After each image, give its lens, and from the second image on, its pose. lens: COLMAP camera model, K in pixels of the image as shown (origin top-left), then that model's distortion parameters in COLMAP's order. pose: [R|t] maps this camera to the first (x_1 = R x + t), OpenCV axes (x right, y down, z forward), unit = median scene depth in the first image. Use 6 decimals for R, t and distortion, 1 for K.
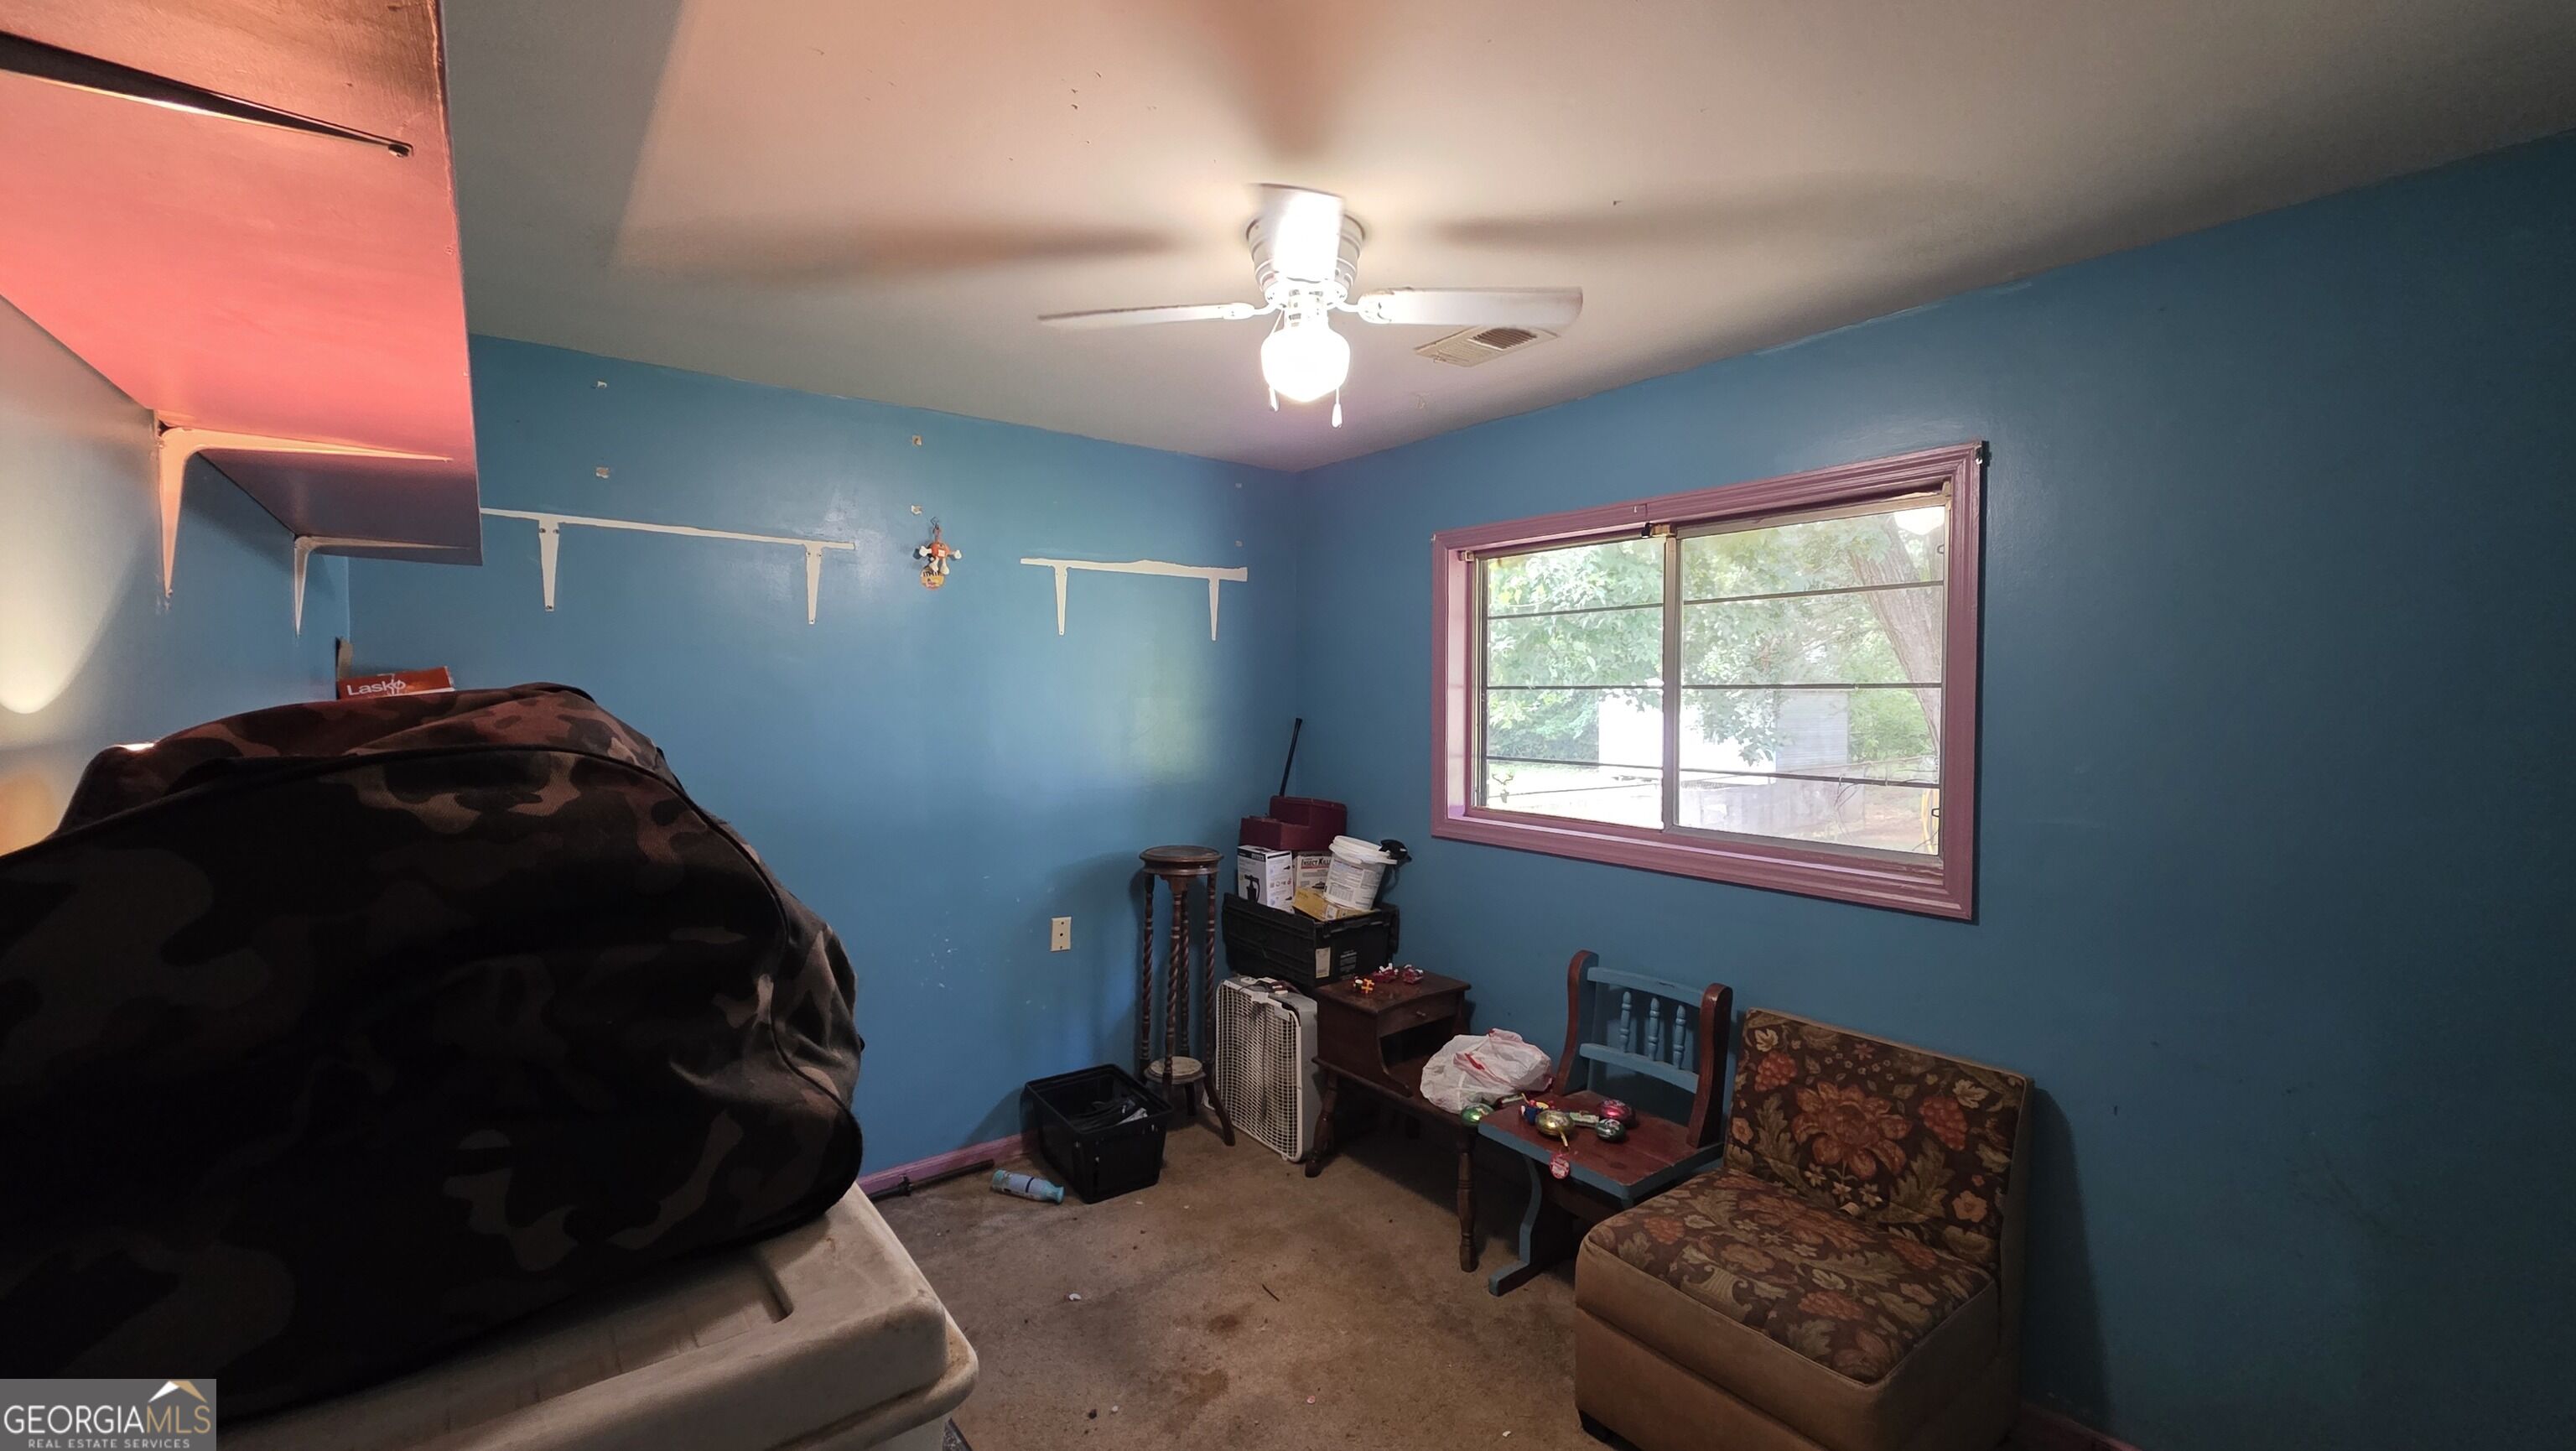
lens RADIAL K [[1047.7, 0, 1290.2], [0, 1047.7, 723.6], [0, 0, 1]] dist [-0.000921, -0.000277]
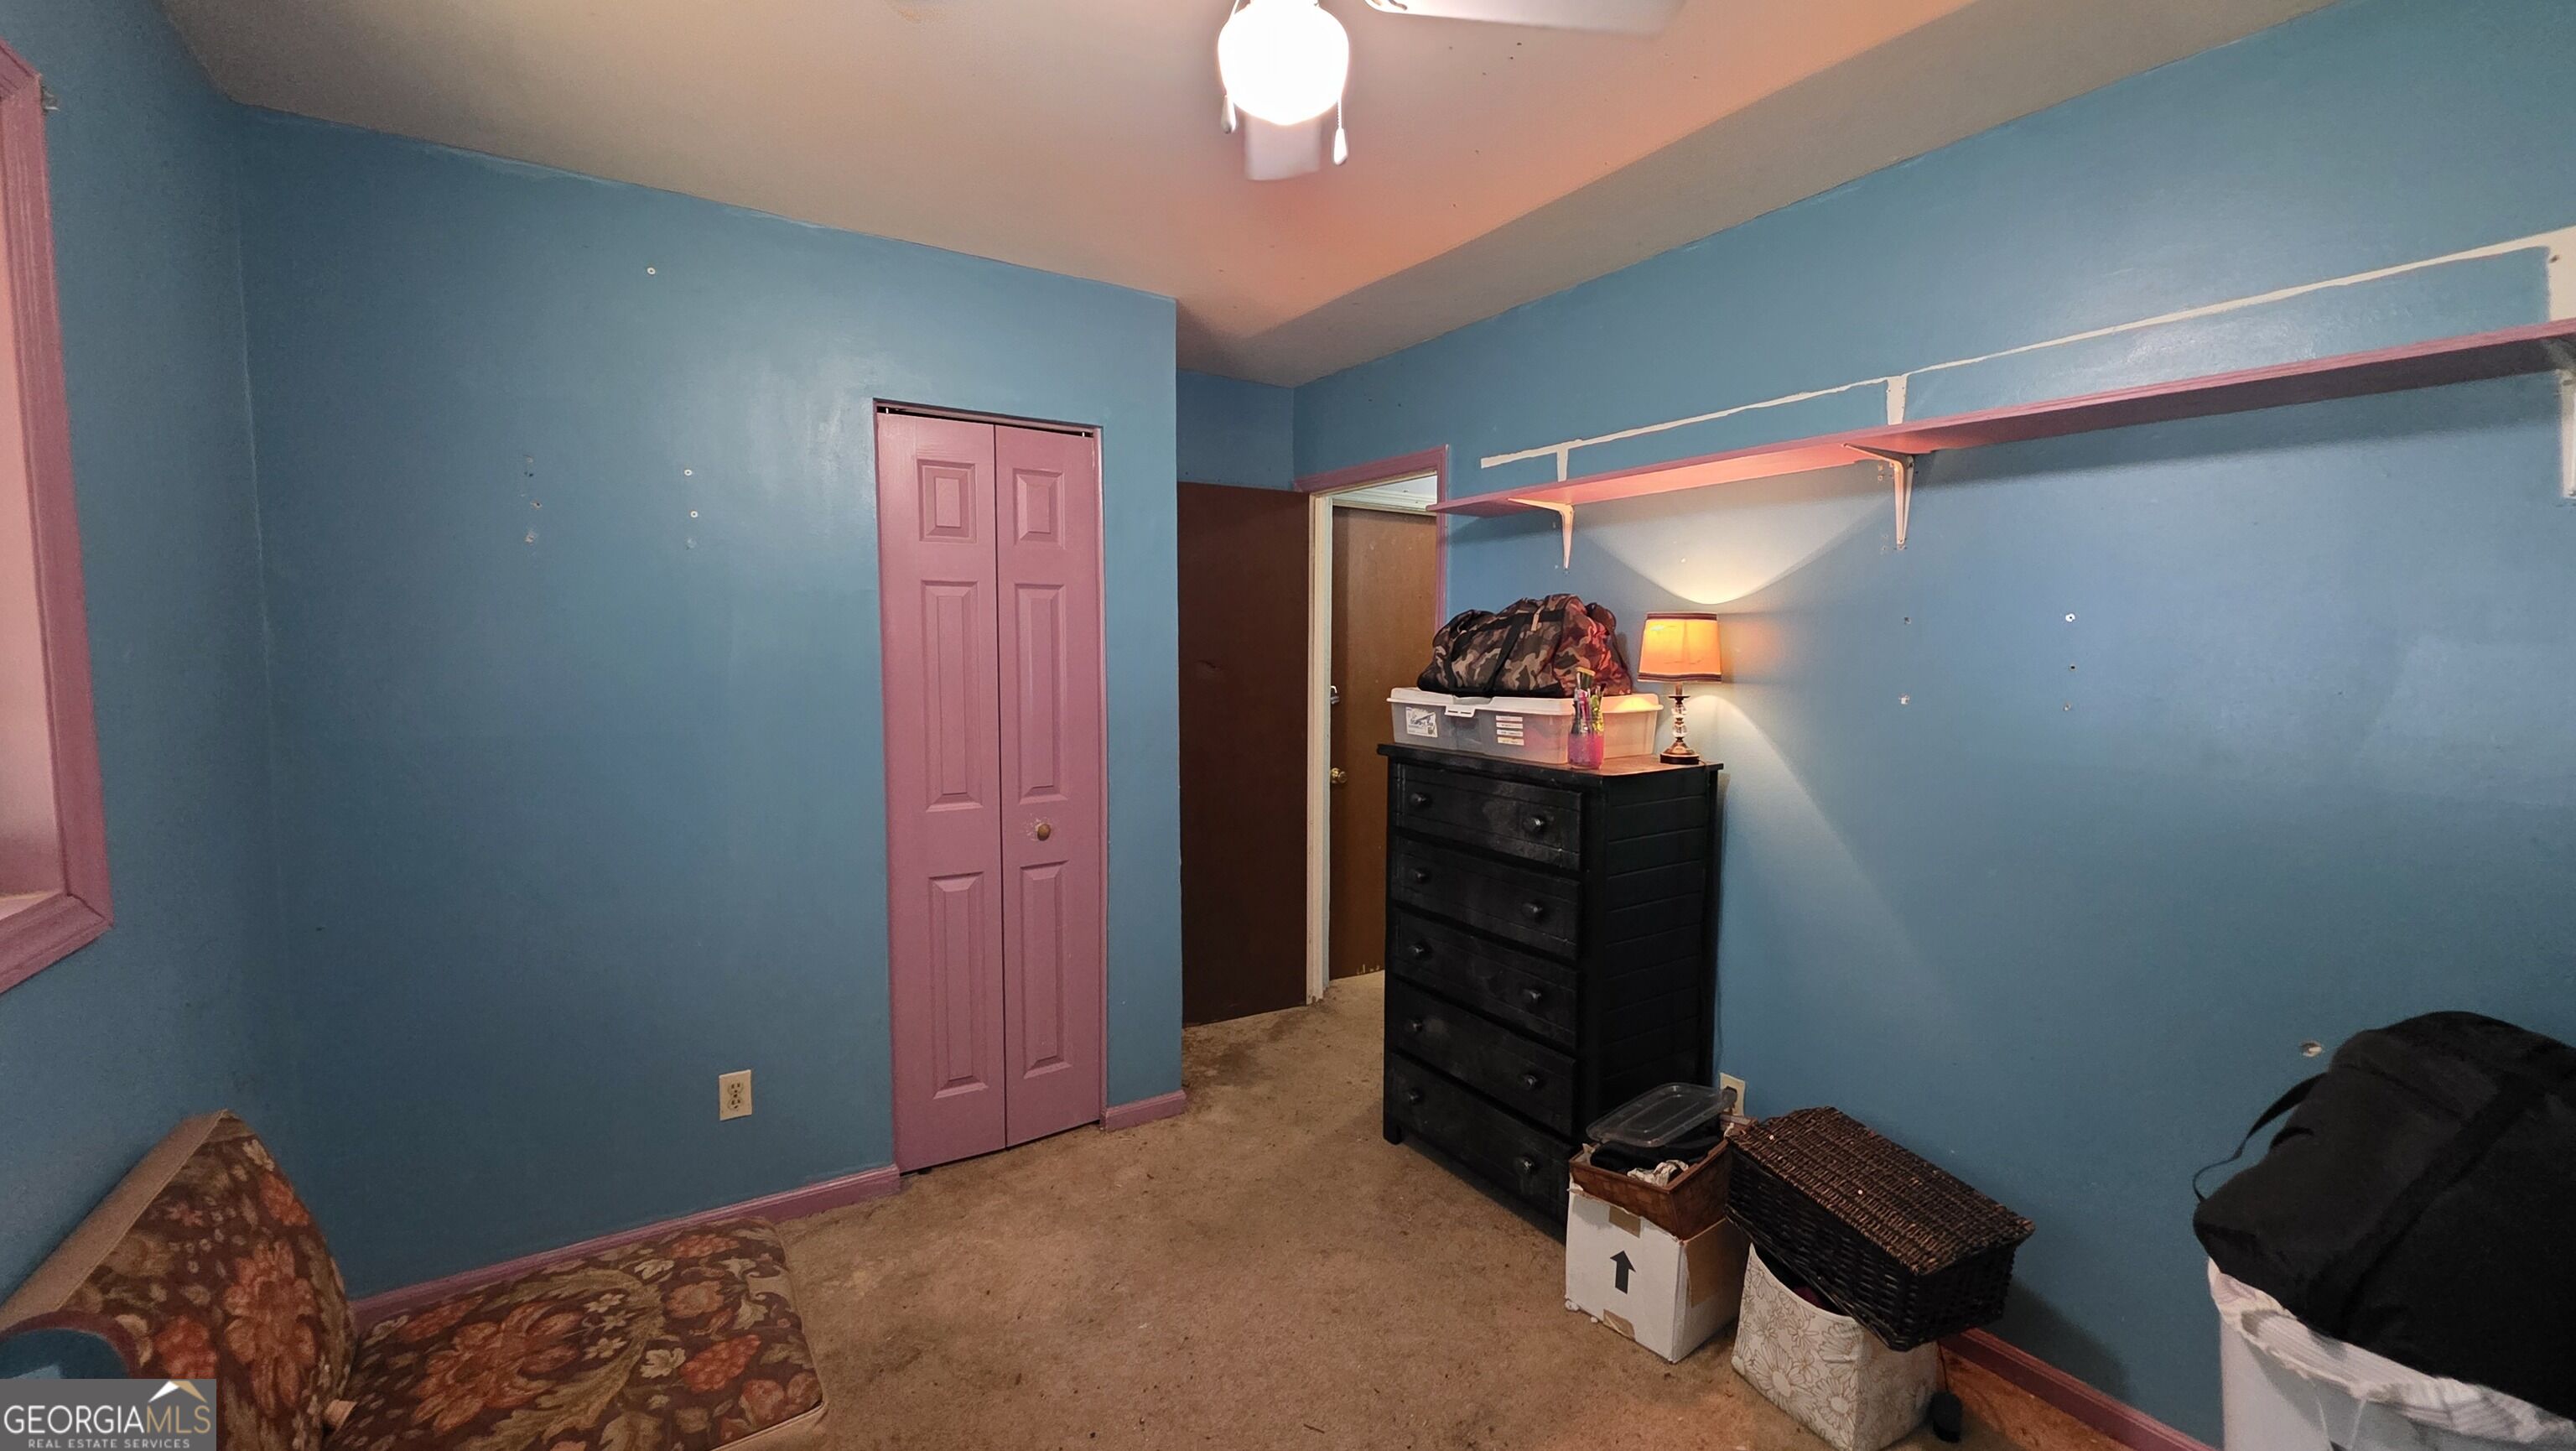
lens RADIAL K [[1047.7, 0, 1288.9], [0, 1047.7, 726.1], [0, 0, 1]] dist [-0.000921, -0.000277]
pose [[-0.996176, -0.015027, 0.086066, -0.047761], [-0.005525, 0.993962, 0.109589, 0.010431], [-0.087193, 0.108695, -0.990244, 1.562021]]
